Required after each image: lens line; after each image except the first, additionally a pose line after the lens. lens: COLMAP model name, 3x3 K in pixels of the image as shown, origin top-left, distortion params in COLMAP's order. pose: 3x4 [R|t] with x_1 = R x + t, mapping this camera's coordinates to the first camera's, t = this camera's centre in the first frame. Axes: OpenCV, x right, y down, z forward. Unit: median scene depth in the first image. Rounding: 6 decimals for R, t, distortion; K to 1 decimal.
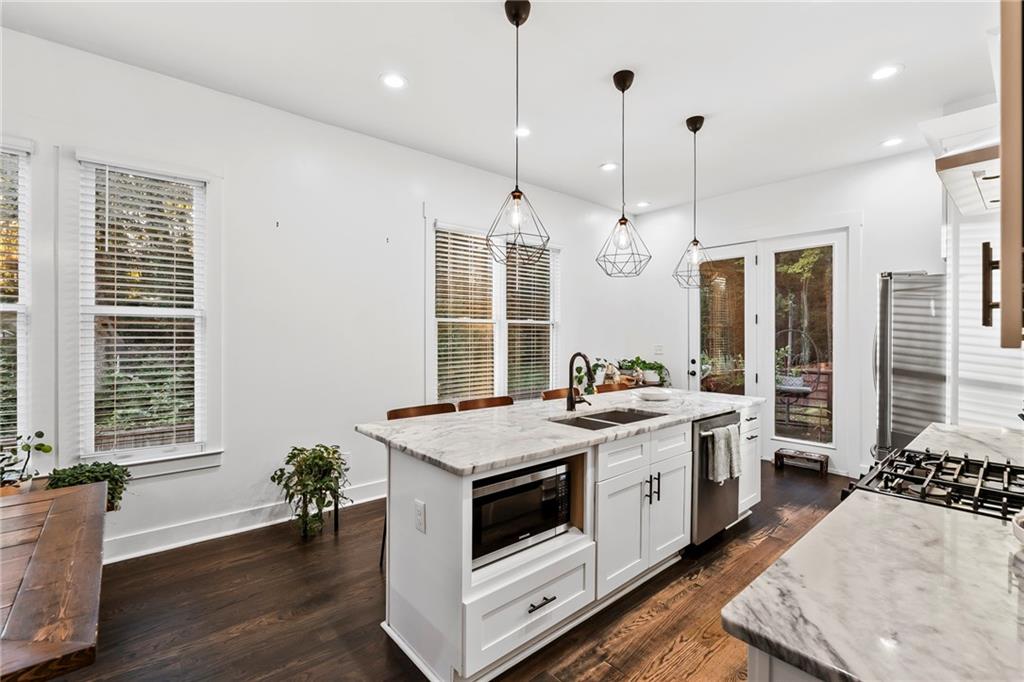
lens RADIAL K [[454.7, 0, 510.0], [0, 454.7, 337.8], [0, 0, 1]] dist [-0.002205, -0.000179]
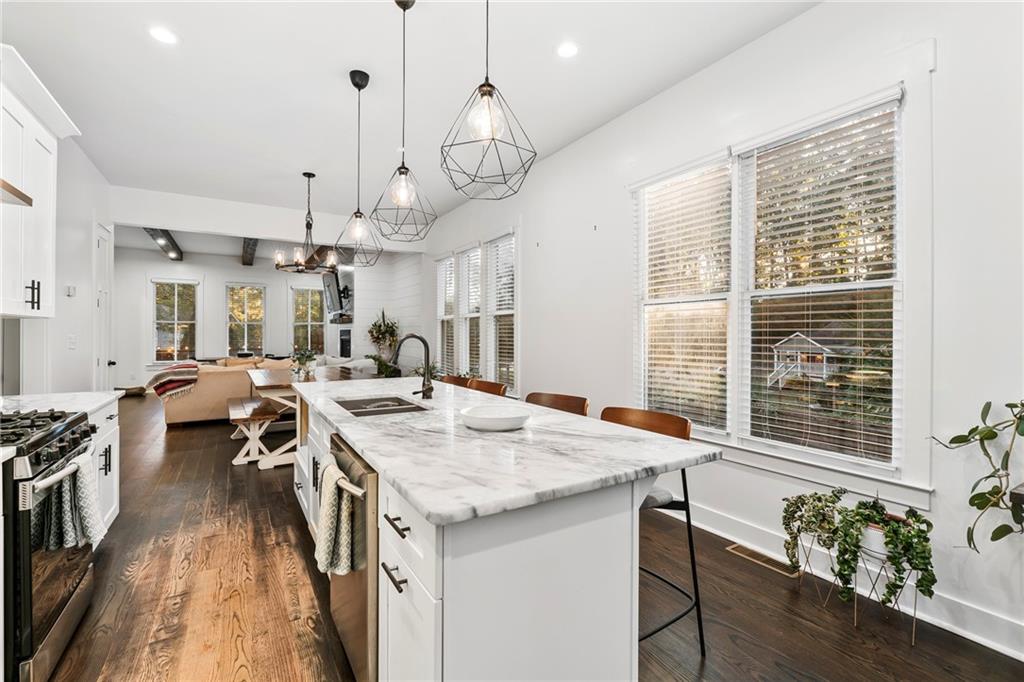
lens RADIAL K [[454.7, 0, 511.4], [0, 454.7, 336.4], [0, 0, 1]] dist [-0.002205, -0.000179]
pose [[-0.167228, 0.000820, -0.985918, 1.147557], [-0.011562, 0.999929, 0.002793, 0.036518], [0.985851, 0.011866, -0.167206, 1.511898]]
